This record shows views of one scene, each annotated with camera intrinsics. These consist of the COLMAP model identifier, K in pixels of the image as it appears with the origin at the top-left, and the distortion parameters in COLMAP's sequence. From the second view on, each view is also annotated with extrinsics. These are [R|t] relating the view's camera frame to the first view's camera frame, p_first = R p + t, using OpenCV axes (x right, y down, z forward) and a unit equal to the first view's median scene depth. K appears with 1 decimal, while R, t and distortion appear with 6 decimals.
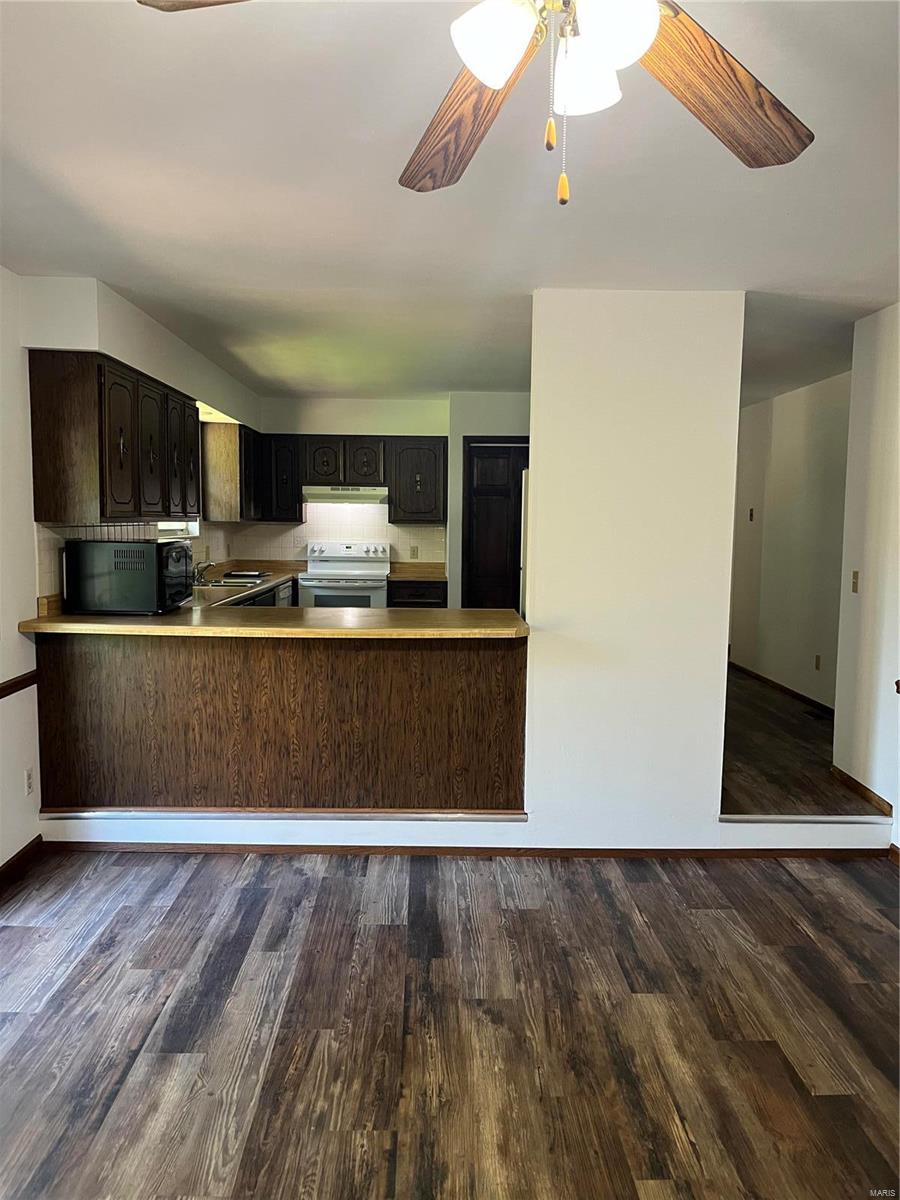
lens RADIAL K [[878.8, 0, 448.4], [0, 878.8, 598.3], [0, 0, 1]] dist [-0.002290, -0.026883]
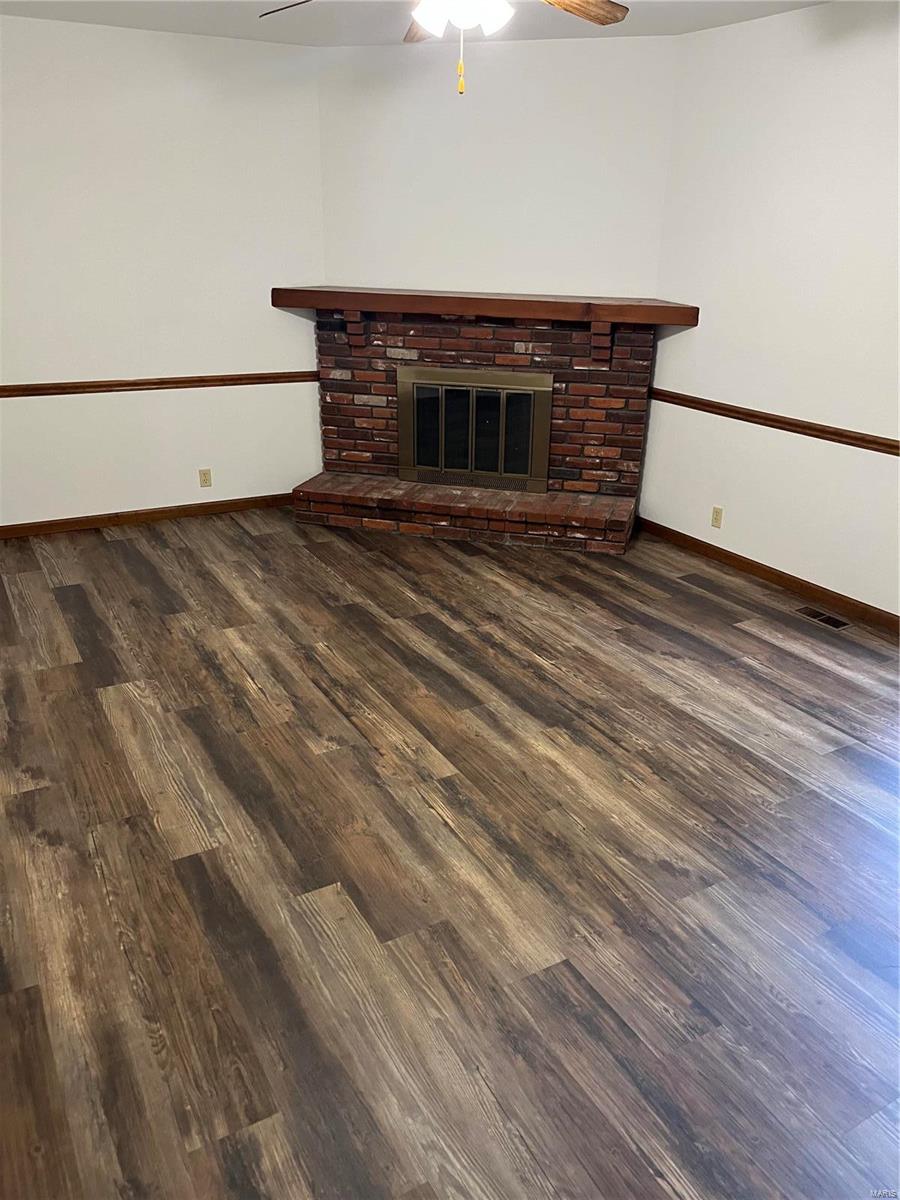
lens RADIAL K [[878.8, 0, 453.4], [0, 878.8, 600.6], [0, 0, 1]] dist [-0.002290, -0.026883]
pose [[-0.875114, 0.171653, -0.452450, 0.687045], [-0.058569, 0.890531, 0.451137, -0.178246], [0.480359, 0.421296, -0.769262, 1.660646]]
